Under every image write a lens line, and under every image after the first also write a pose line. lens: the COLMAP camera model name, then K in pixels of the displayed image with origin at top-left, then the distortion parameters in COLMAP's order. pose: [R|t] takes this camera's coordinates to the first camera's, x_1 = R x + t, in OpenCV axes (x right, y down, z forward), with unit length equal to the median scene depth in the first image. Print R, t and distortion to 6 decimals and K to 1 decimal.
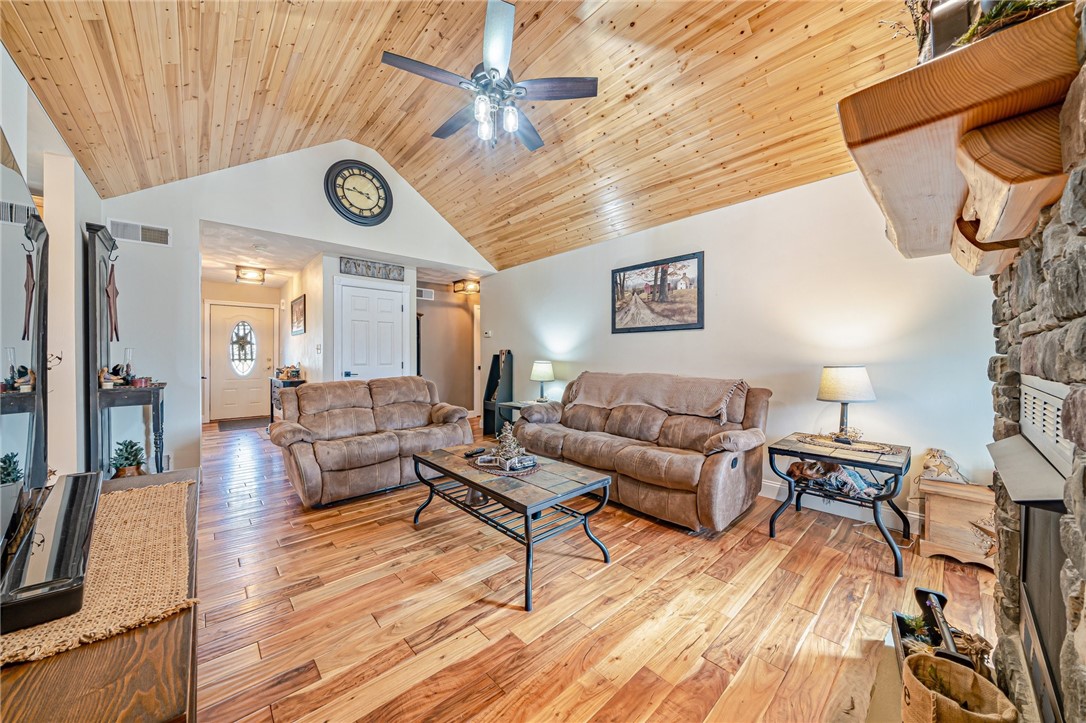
lens RADIAL K [[374.9, 0, 542.0], [0, 374.9, 356.4], [0, 0, 1]] dist [-0.003082, 0.000007]
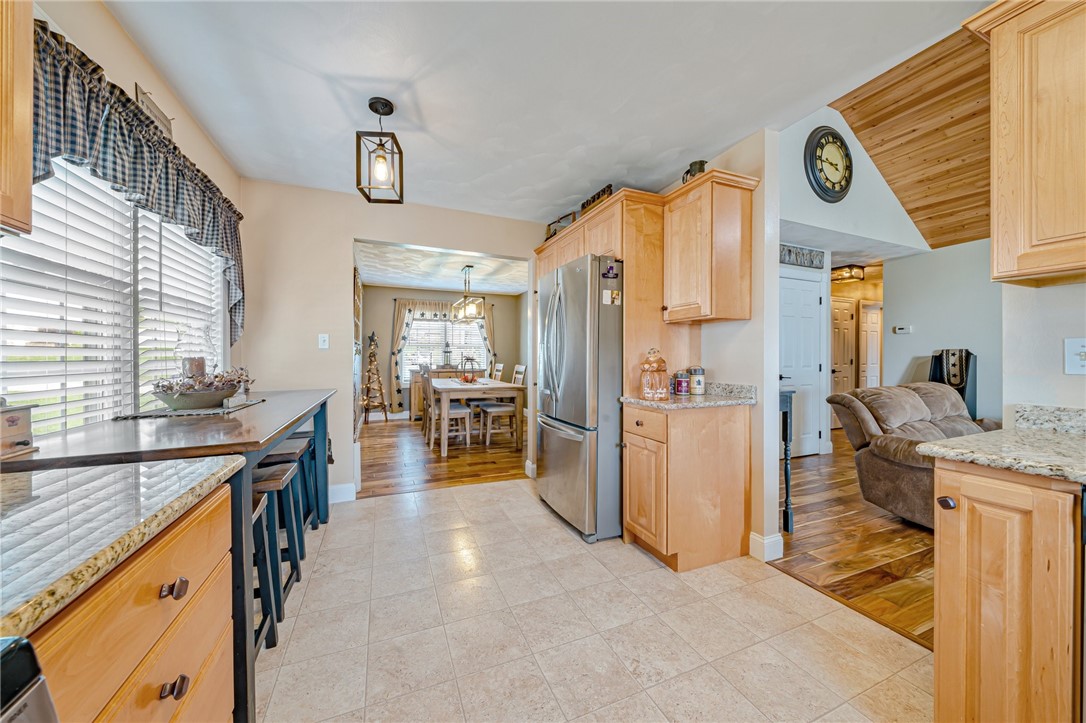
lens RADIAL K [[374.9, 0, 544.6], [0, 374.9, 358.1], [0, 0, 1]] dist [-0.003082, 0.000007]
pose [[0.944407, 0.007938, -0.328682, -0.815504], [-0.006653, 0.999965, 0.005033, 0.002091], [0.328711, -0.002566, 0.944427, -0.012385]]
